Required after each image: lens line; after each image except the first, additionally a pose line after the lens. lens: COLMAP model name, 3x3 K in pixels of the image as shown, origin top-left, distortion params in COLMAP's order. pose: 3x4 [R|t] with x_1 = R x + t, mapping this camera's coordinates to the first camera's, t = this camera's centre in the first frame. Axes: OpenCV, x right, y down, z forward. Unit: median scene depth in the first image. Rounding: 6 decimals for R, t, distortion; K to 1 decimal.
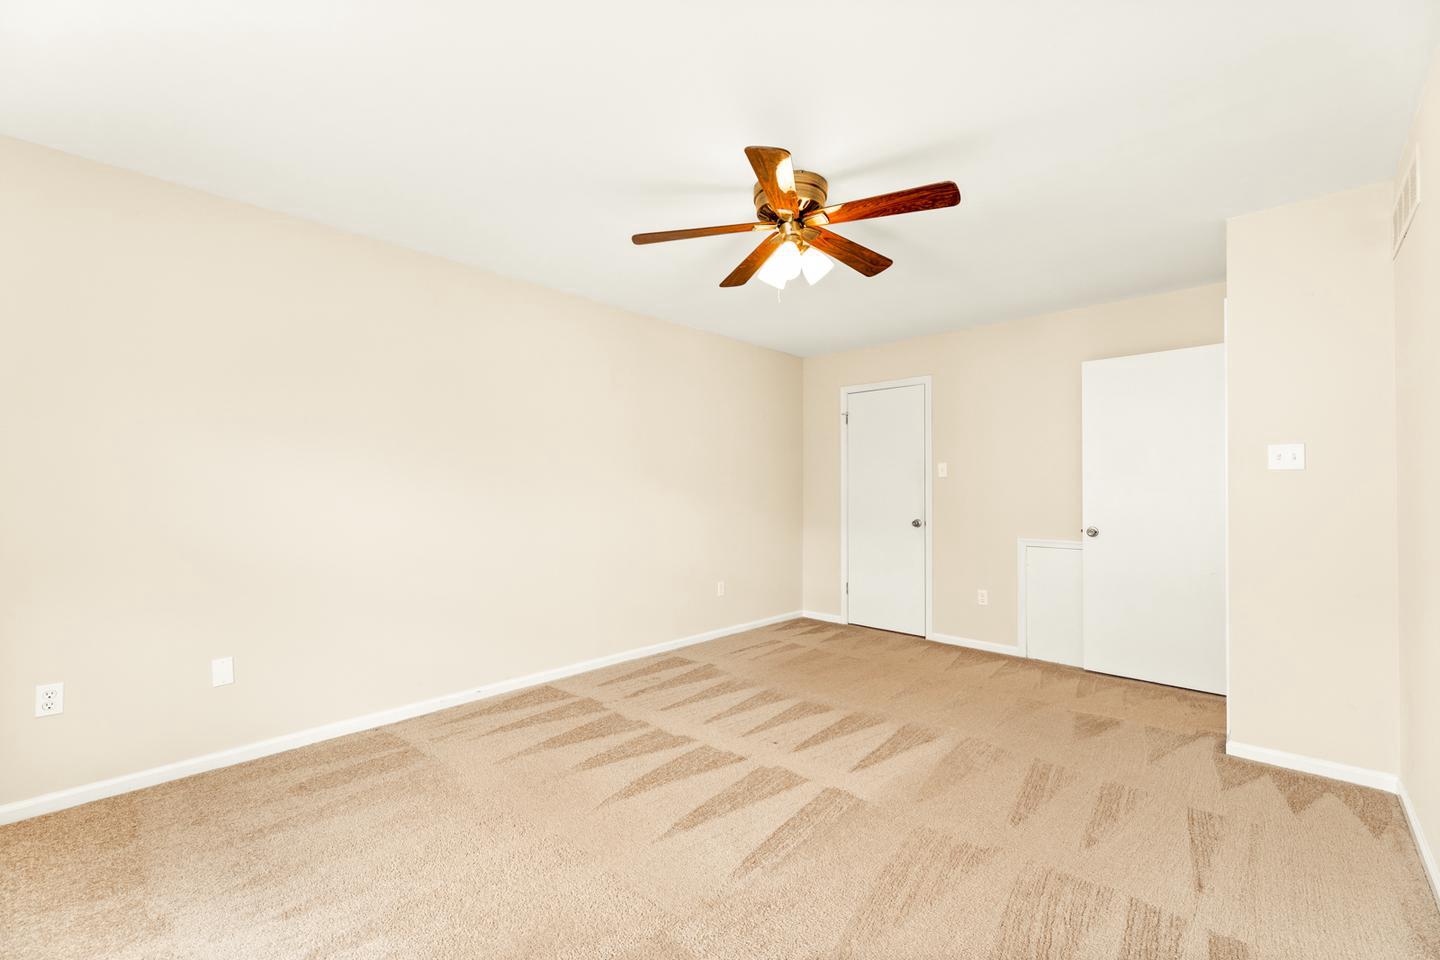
lens RADIAL K [[591.8, 0, 725.4], [0, 591.8, 465.1], [0, 0, 1]] dist [-0.000943, 0.000098]
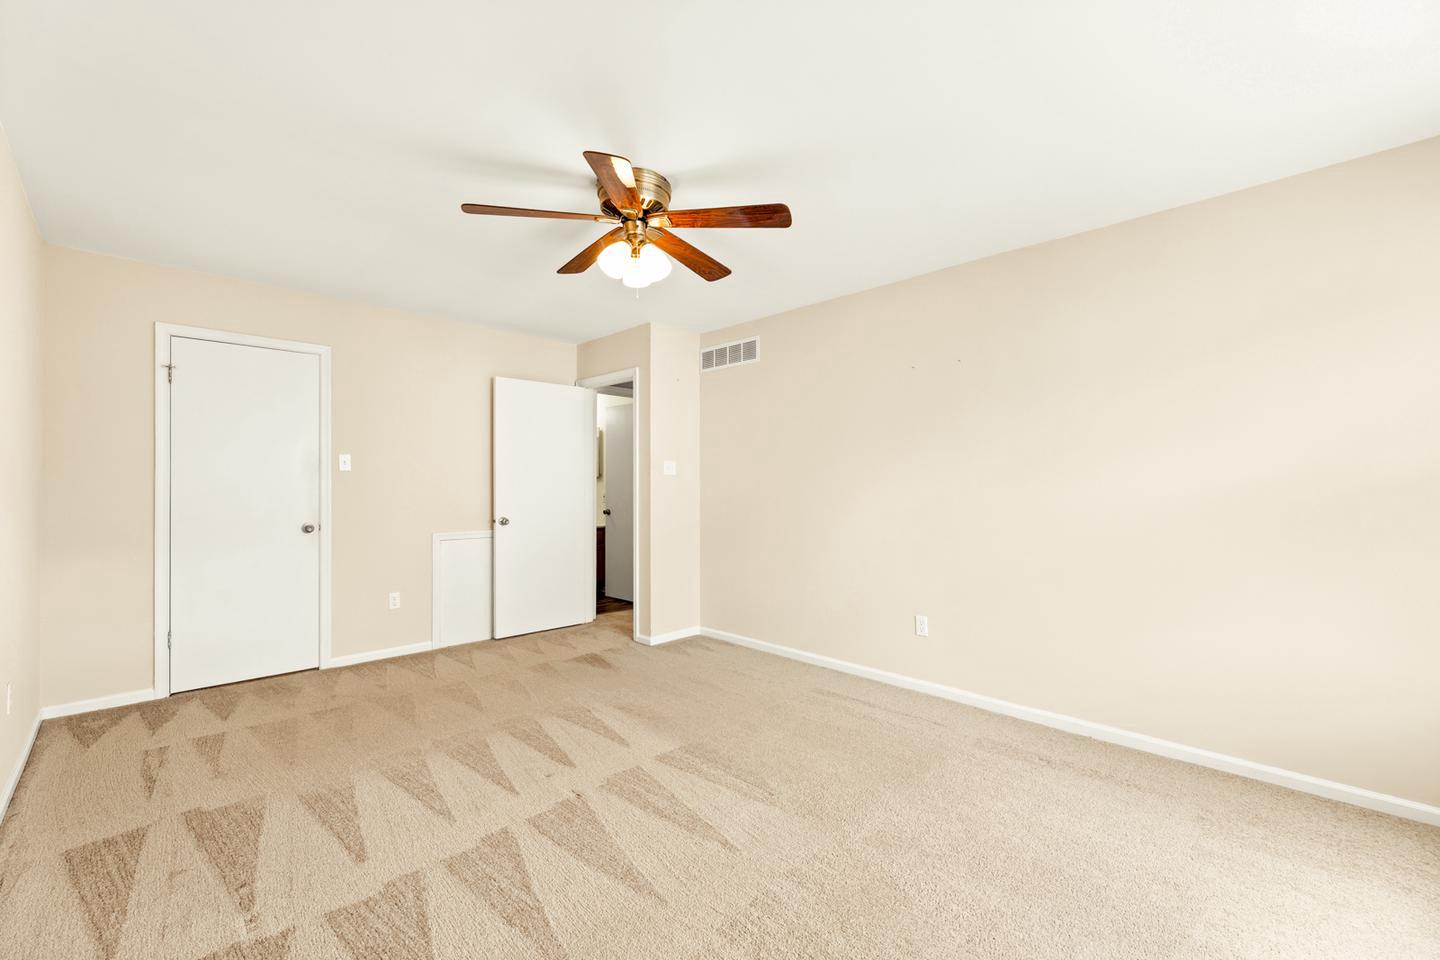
lens RADIAL K [[591.5, 0, 720.0], [0, 591.5, 480.0], [0, 0, 1]] dist [-0.000515, -0.000004]
pose [[0.055751, 0.009300, 0.998401, -0.534054], [-0.032056, 0.999458, -0.007520, 0.026910], [-0.997930, -0.031586, 0.056019, 0.501599]]
